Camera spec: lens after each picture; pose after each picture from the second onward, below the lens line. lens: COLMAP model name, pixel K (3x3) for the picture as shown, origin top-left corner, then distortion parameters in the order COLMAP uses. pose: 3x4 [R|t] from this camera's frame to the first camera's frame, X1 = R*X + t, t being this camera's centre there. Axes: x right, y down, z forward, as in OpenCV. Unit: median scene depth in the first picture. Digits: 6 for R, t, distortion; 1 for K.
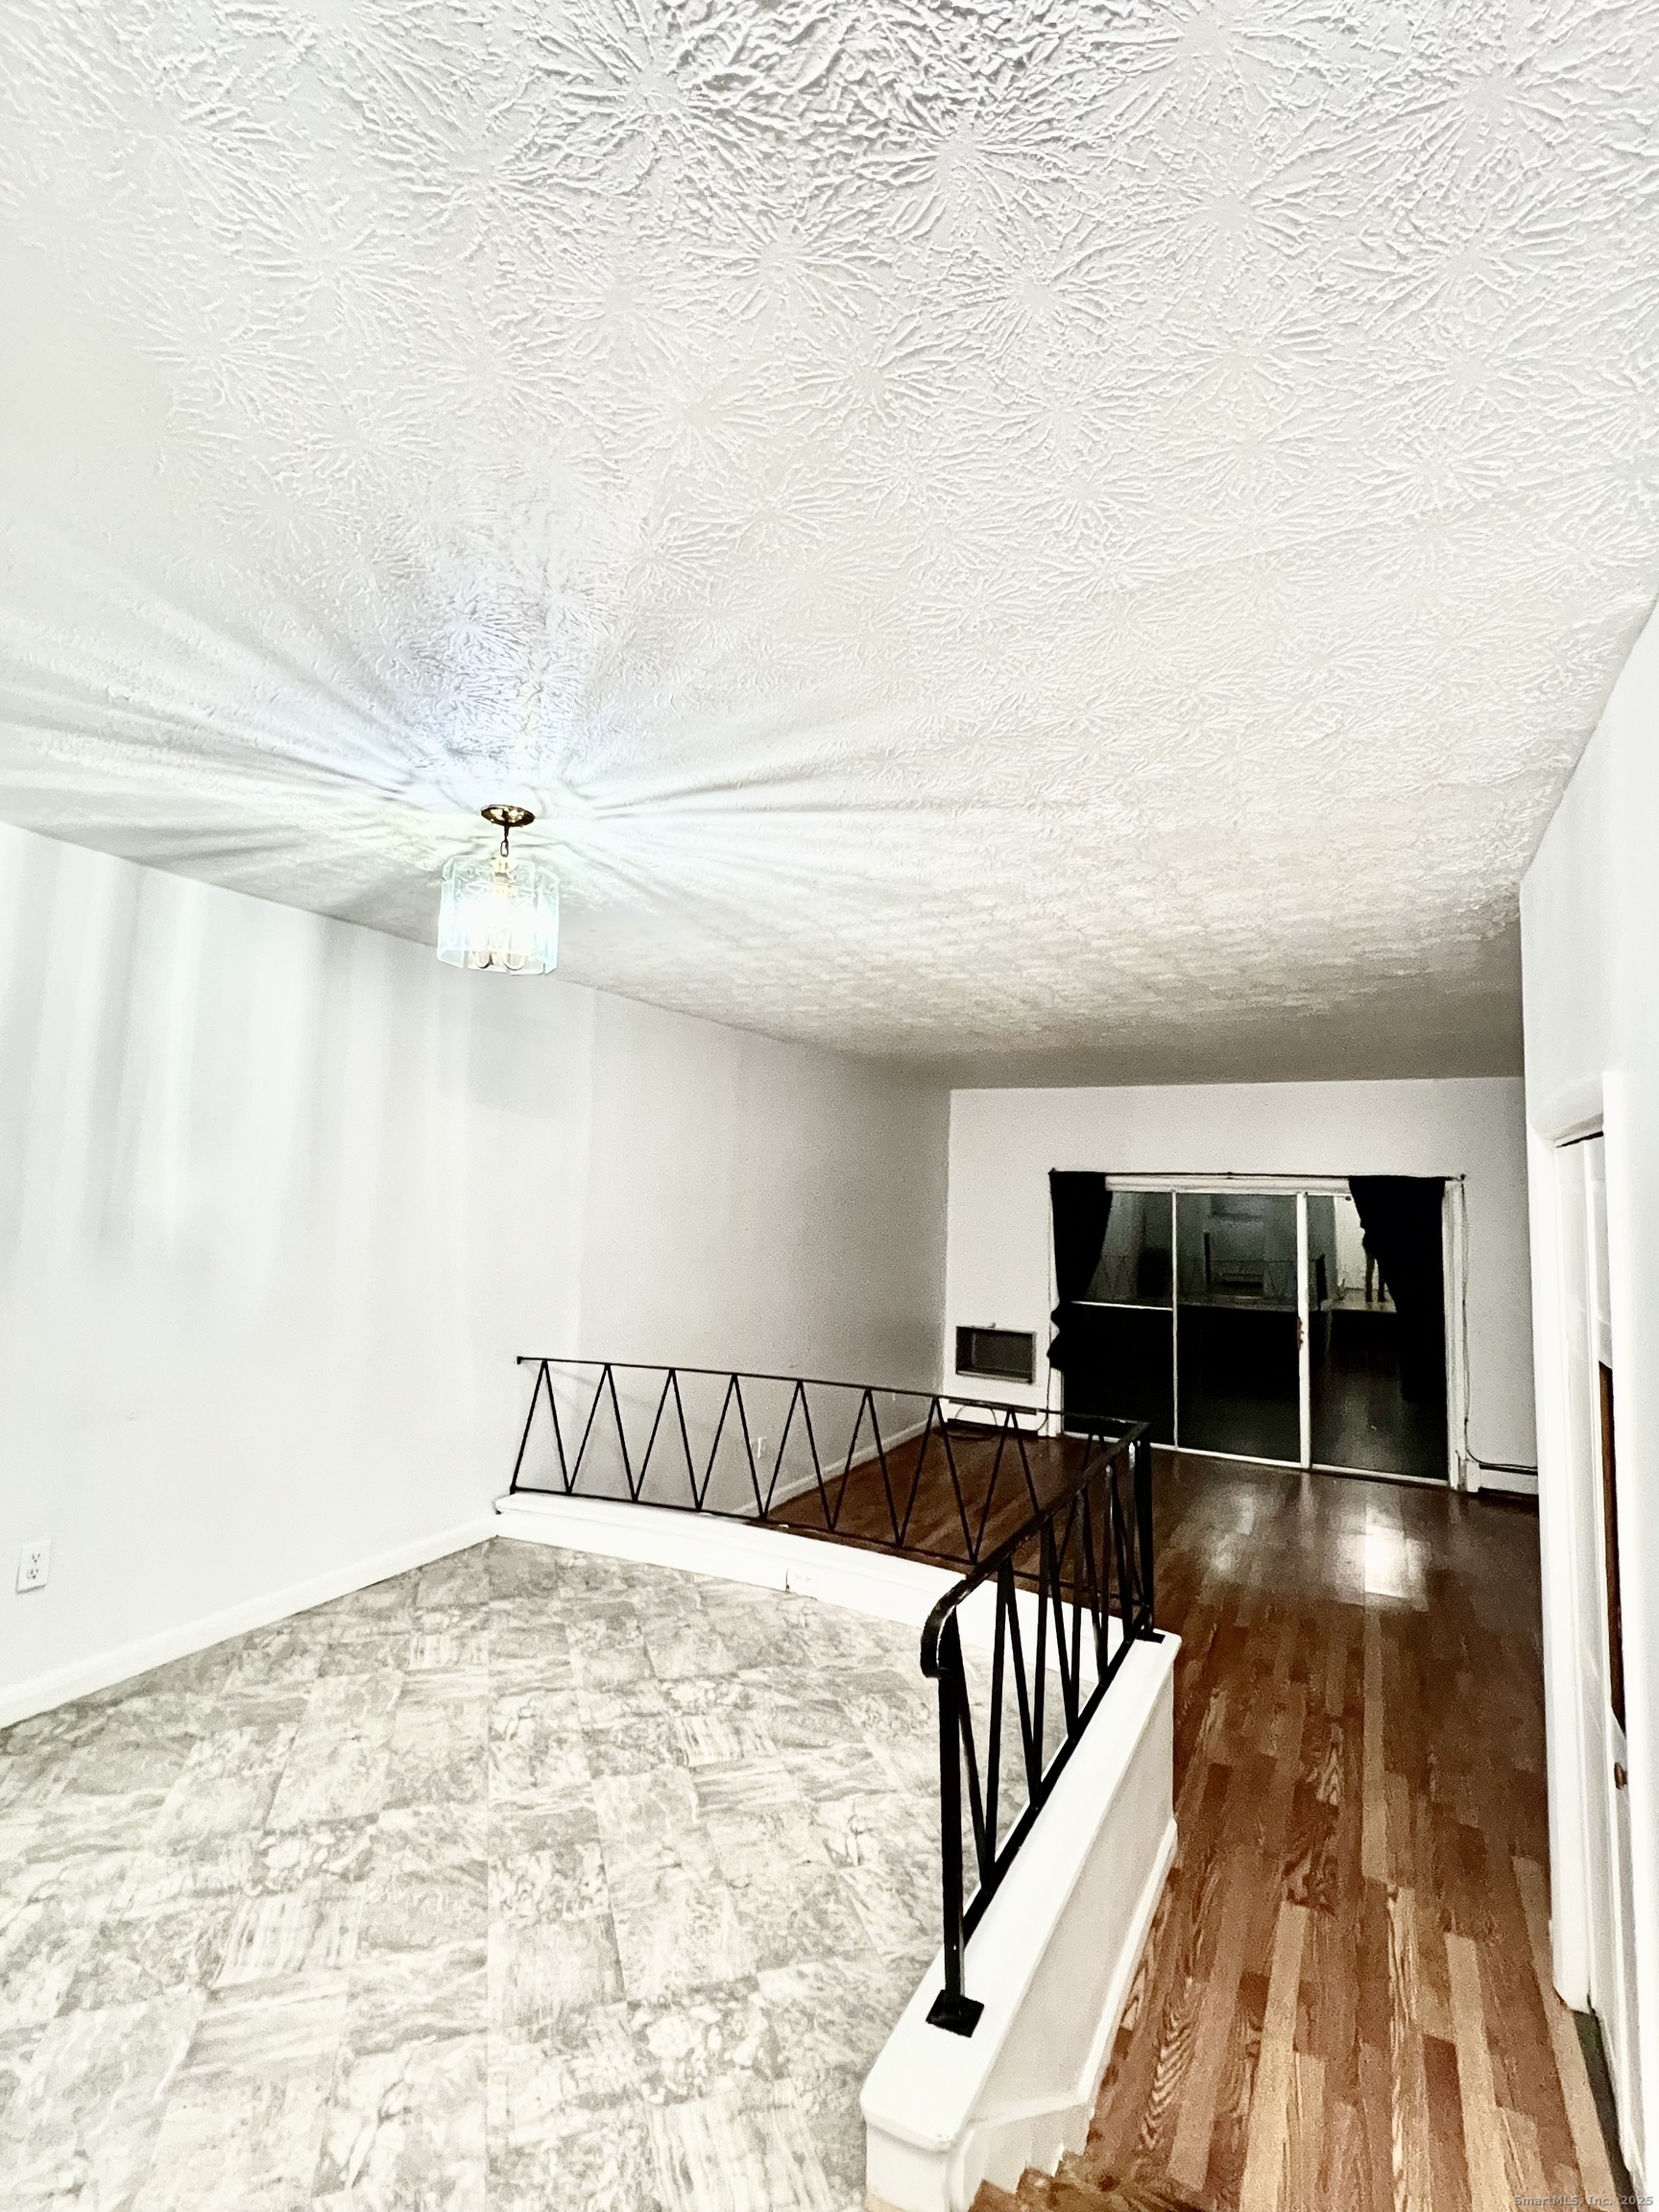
lens RADIAL K [[1030.5, 0, 829.5], [0, 1030.5, 1106.0], [0, 0, 1]] dist [-0.004425, 0.001288]
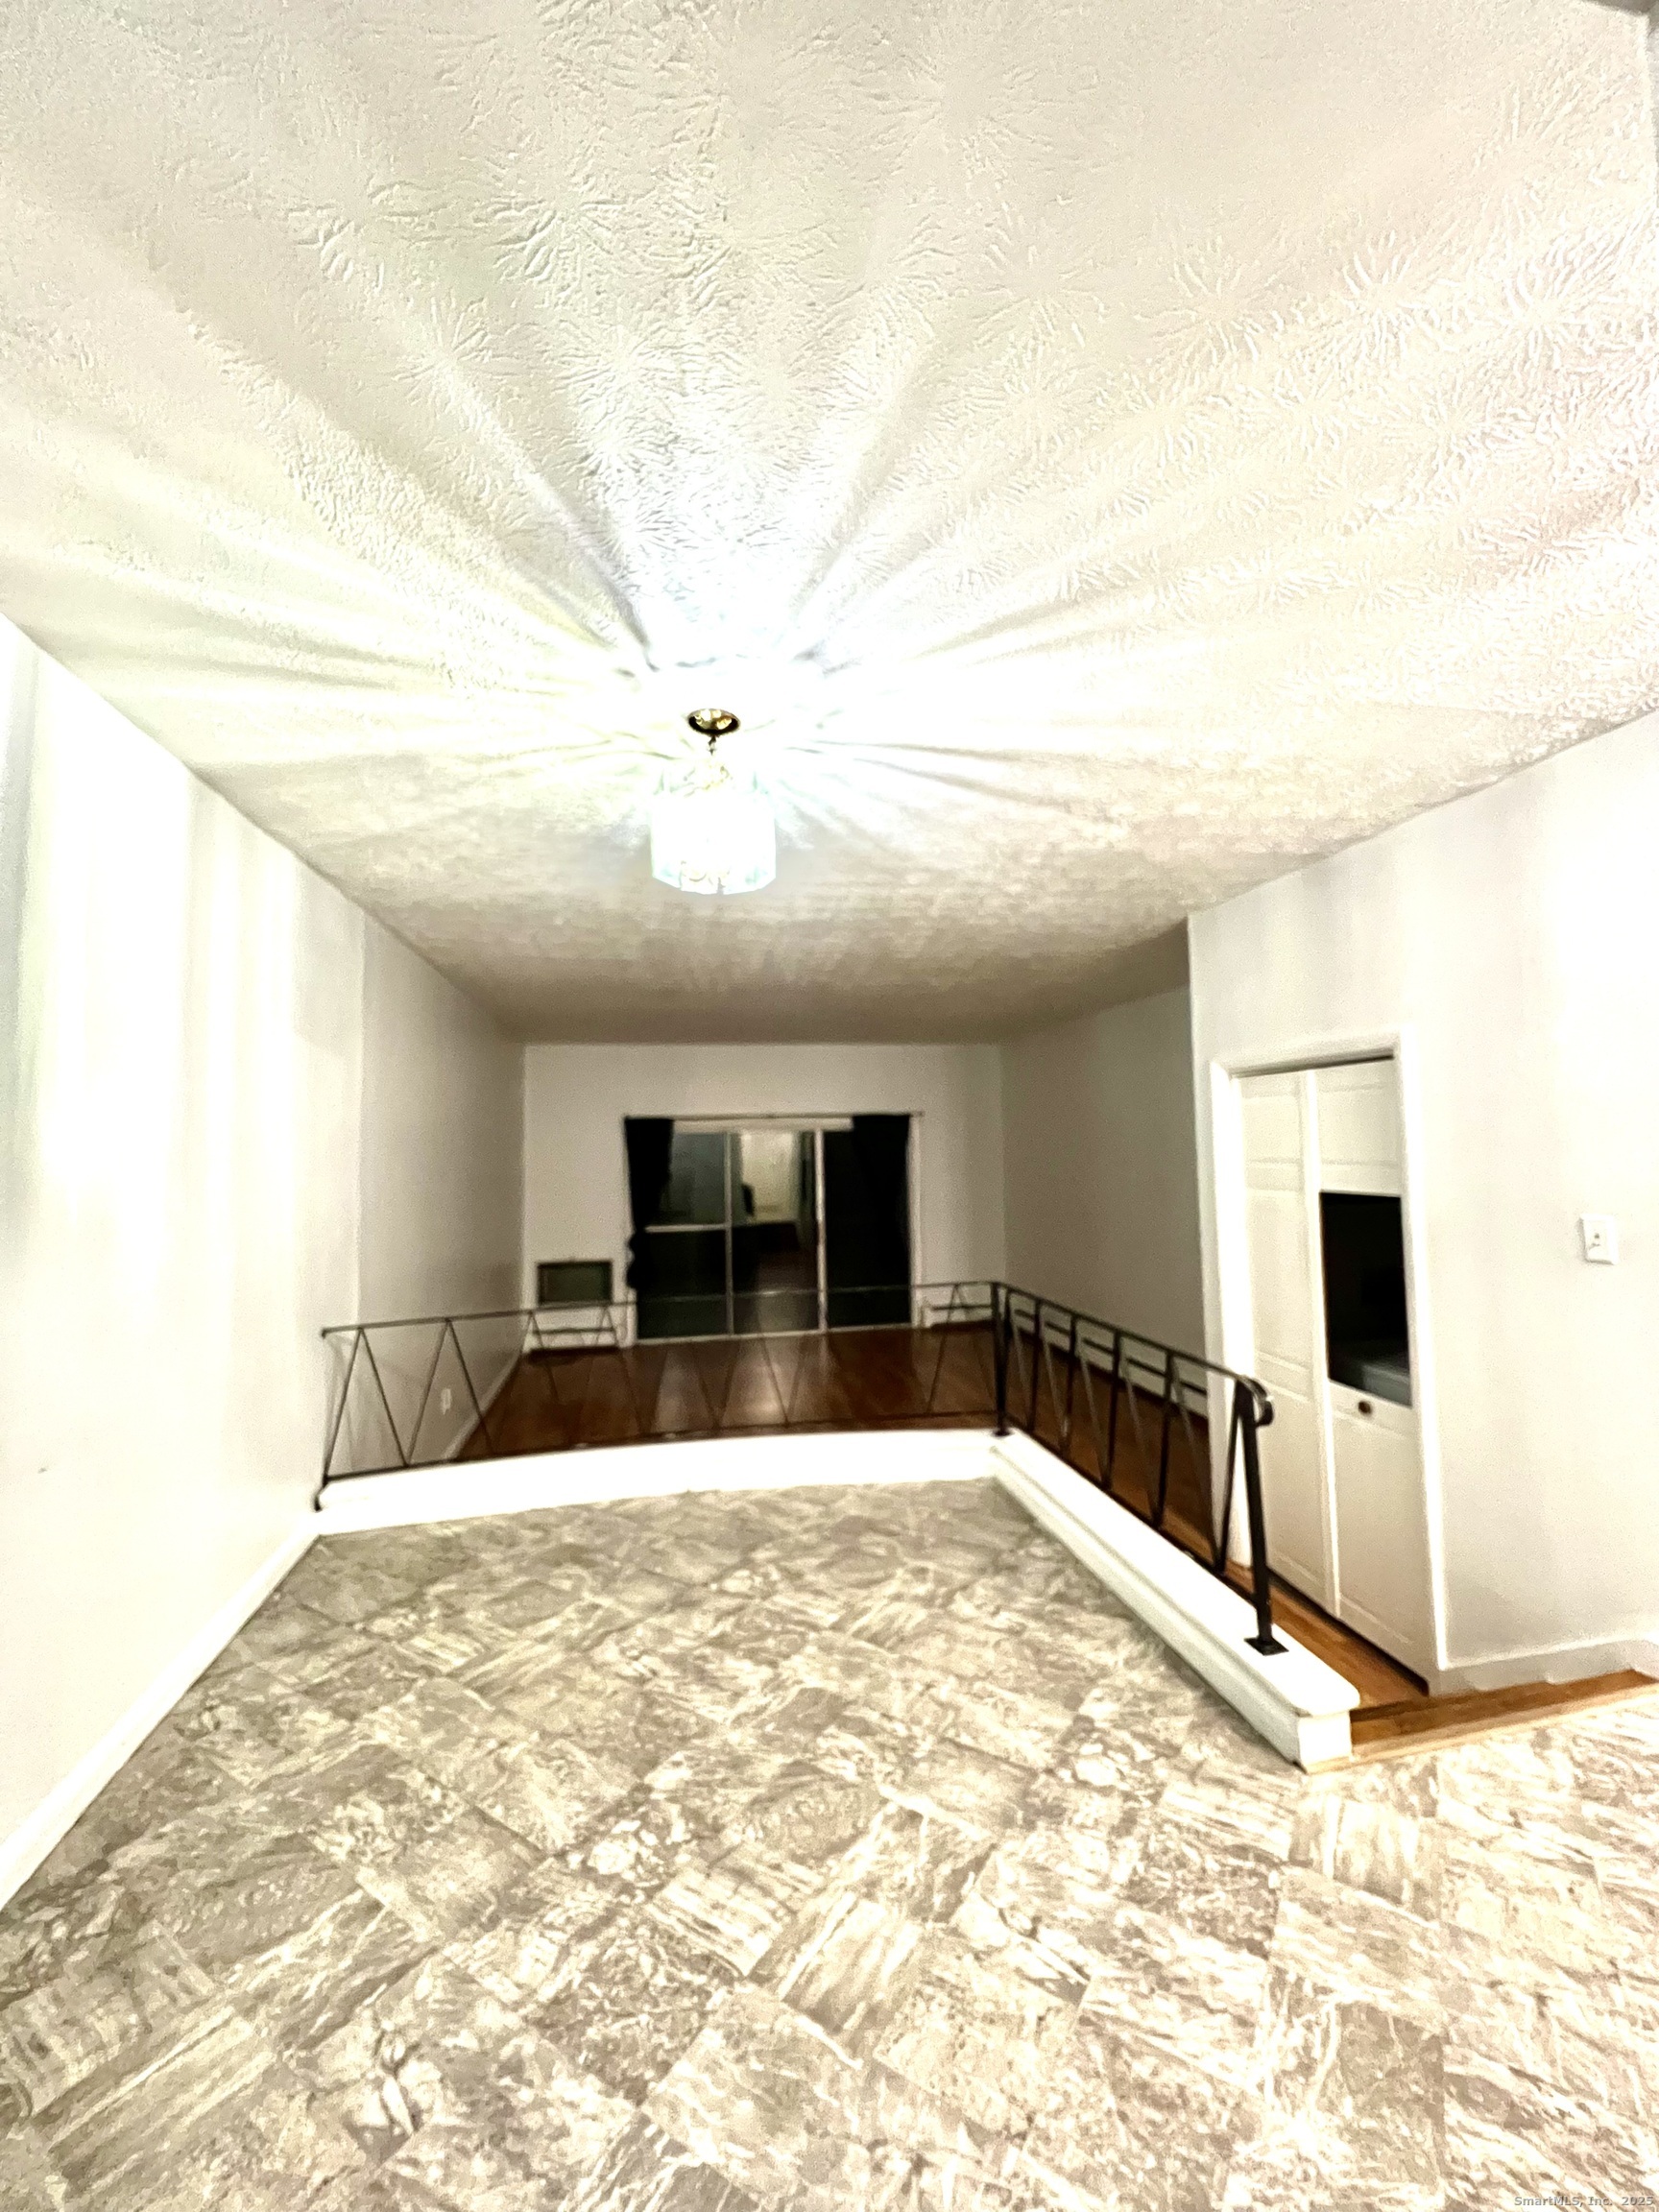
lens RADIAL K [[898.0, 0, 829.5], [0, 898.0, 1106.0], [0, 0, 1]] dist [-0.017514, 0.005186]
pose [[0.785904, -0.016019, 0.618141, -0.560496], [-0.007669, 0.999335, 0.035649, 0.032896], [-0.618301, -0.032758, 0.785258, 0.199611]]
